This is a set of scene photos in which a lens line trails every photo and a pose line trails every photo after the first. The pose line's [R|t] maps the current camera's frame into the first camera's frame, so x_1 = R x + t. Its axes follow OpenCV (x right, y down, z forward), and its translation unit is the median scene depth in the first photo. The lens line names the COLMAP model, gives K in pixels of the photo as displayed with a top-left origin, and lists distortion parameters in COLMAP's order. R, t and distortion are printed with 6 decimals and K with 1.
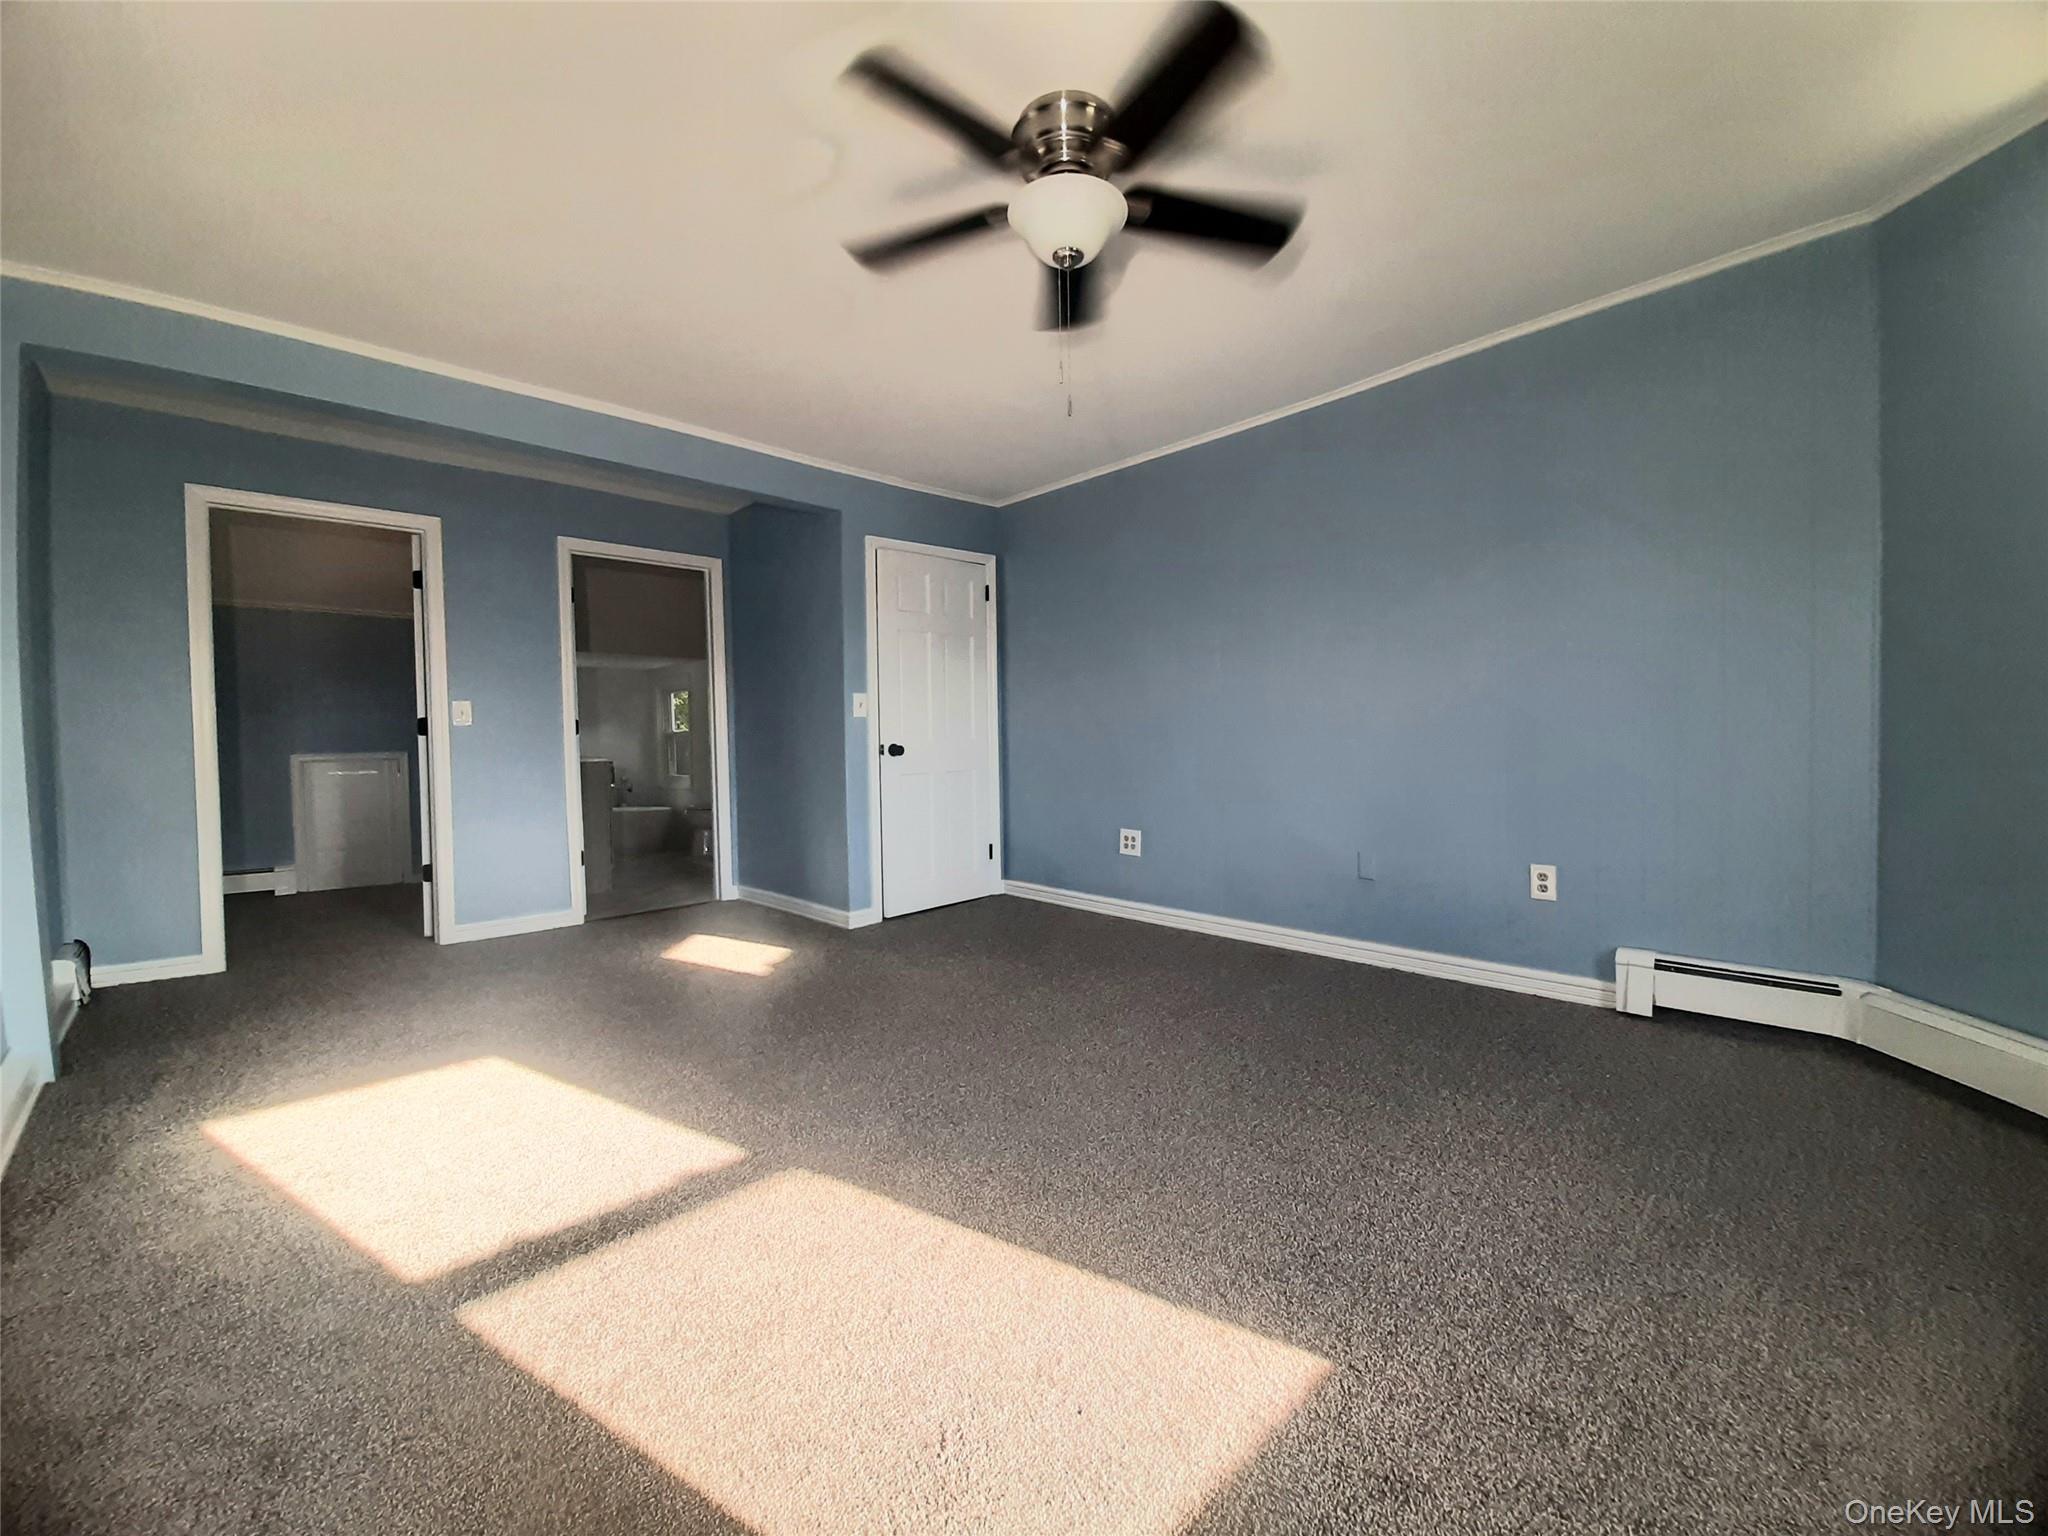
lens RADIAL K [[808.3, 0, 1055.4], [0, 808.3, 750.5], [0, 0, 1]] dist [0.019166, -0.018747]
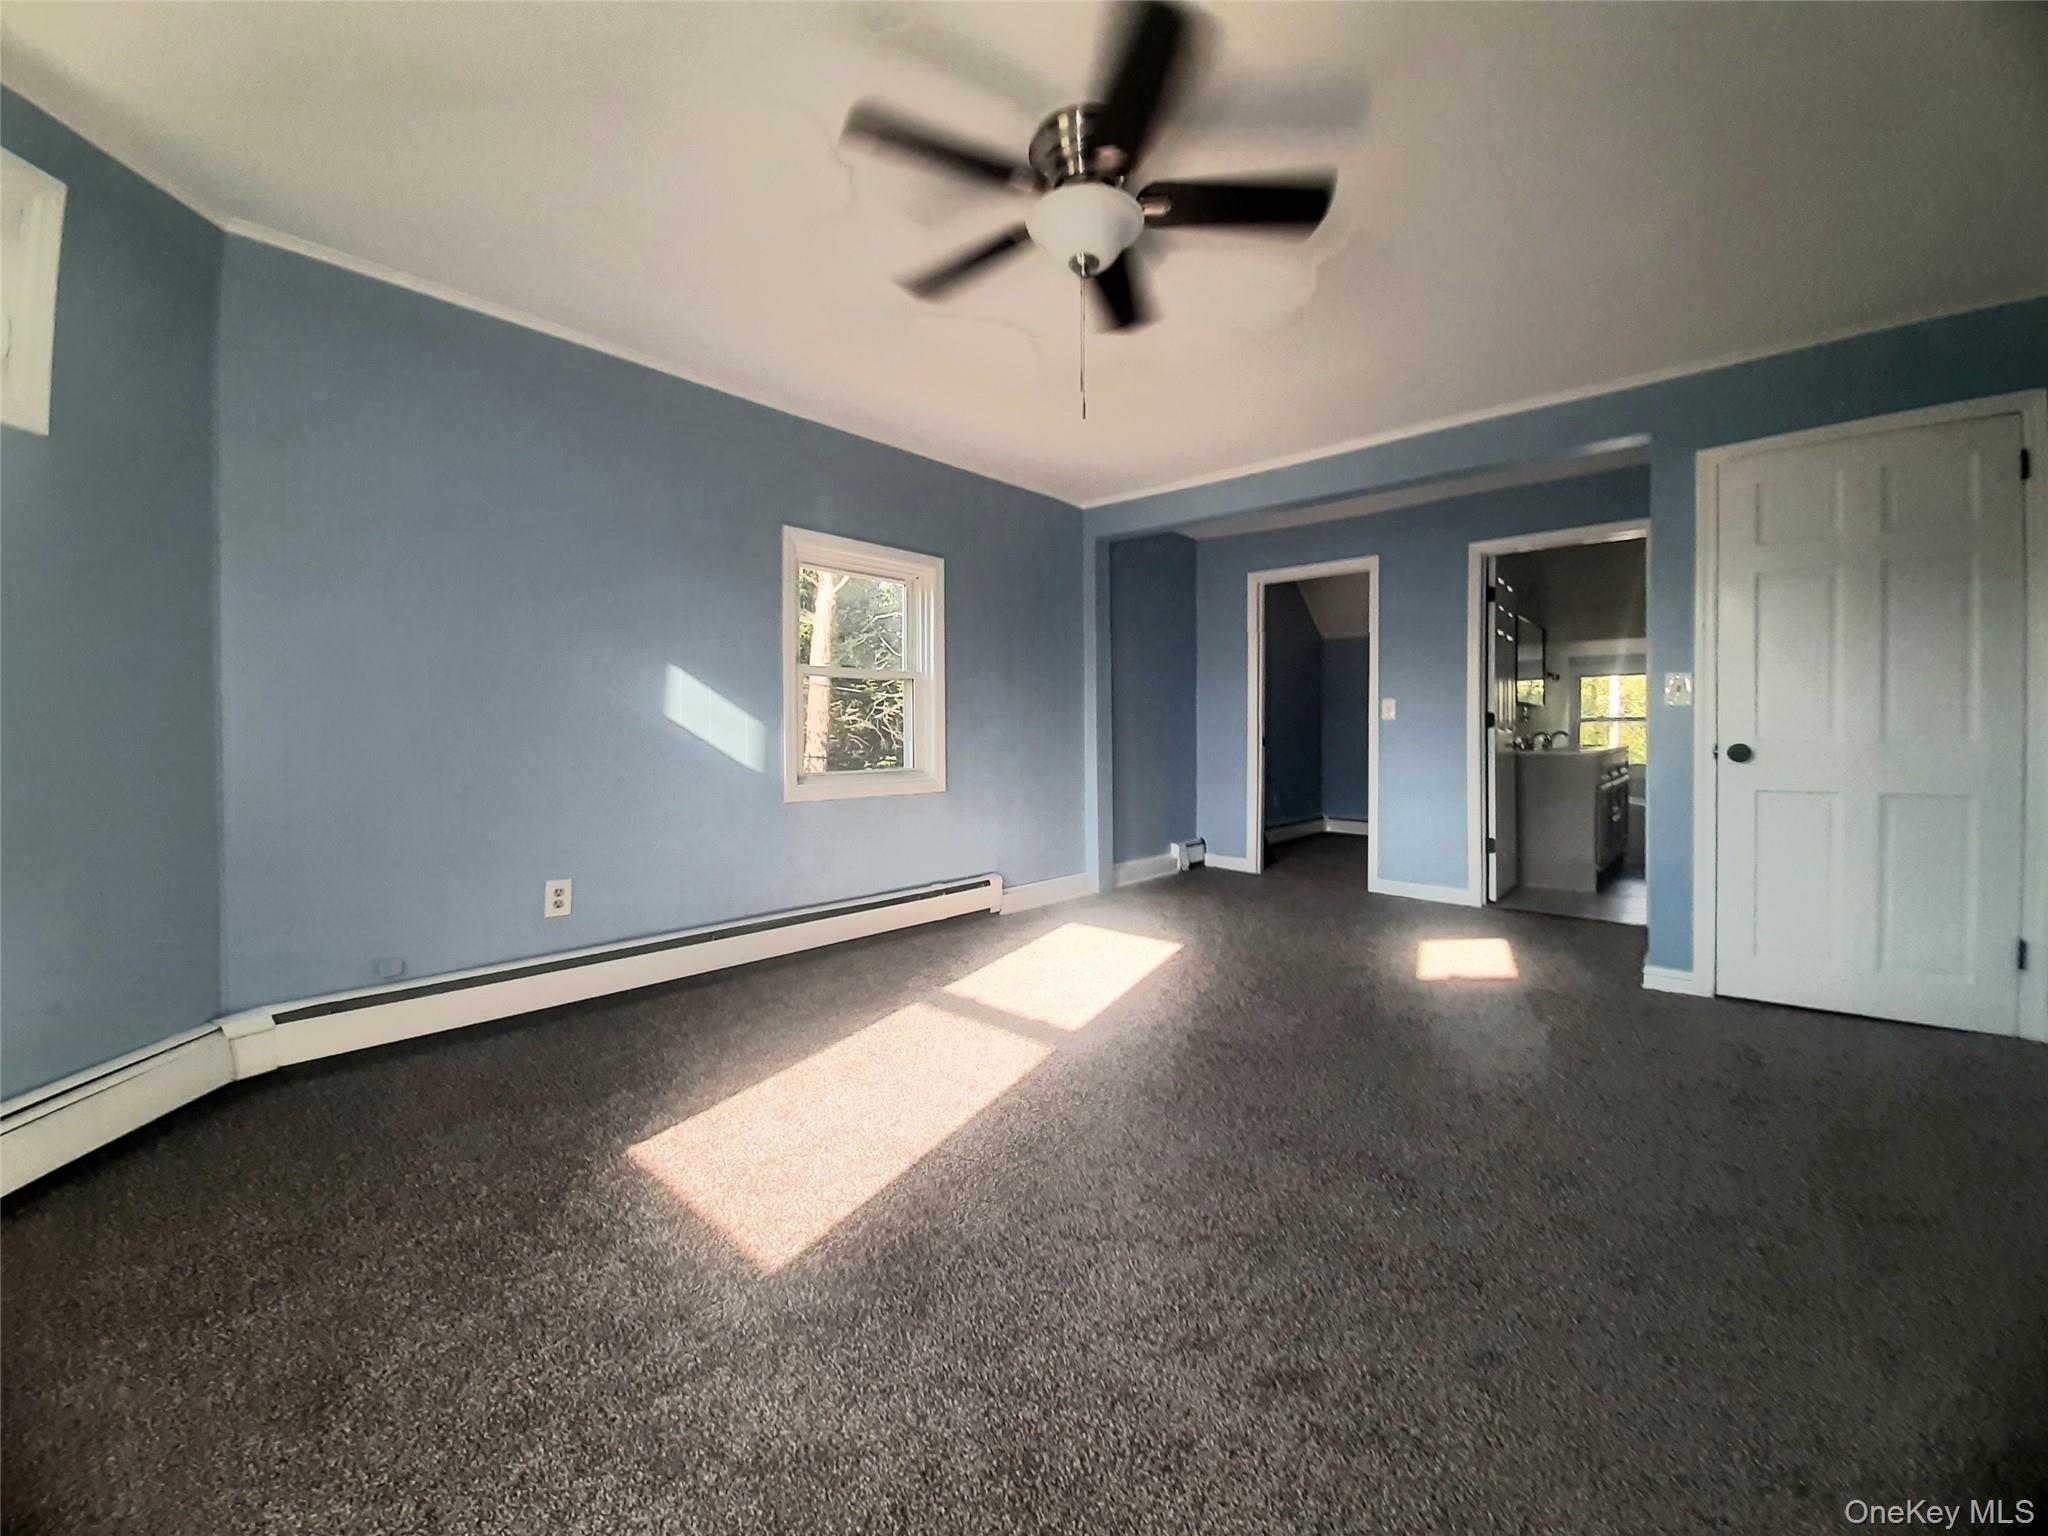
lens RADIAL K [[808.3, 0, 1055.4], [0, 808.3, 750.5], [0, 0, 1]] dist [0.019166, -0.018747]
pose [[0.083110, 0.037227, -0.995845, 0.547988], [-0.020488, 0.999155, 0.035641, -0.019408], [0.996330, 0.017441, 0.083802, 0.463961]]
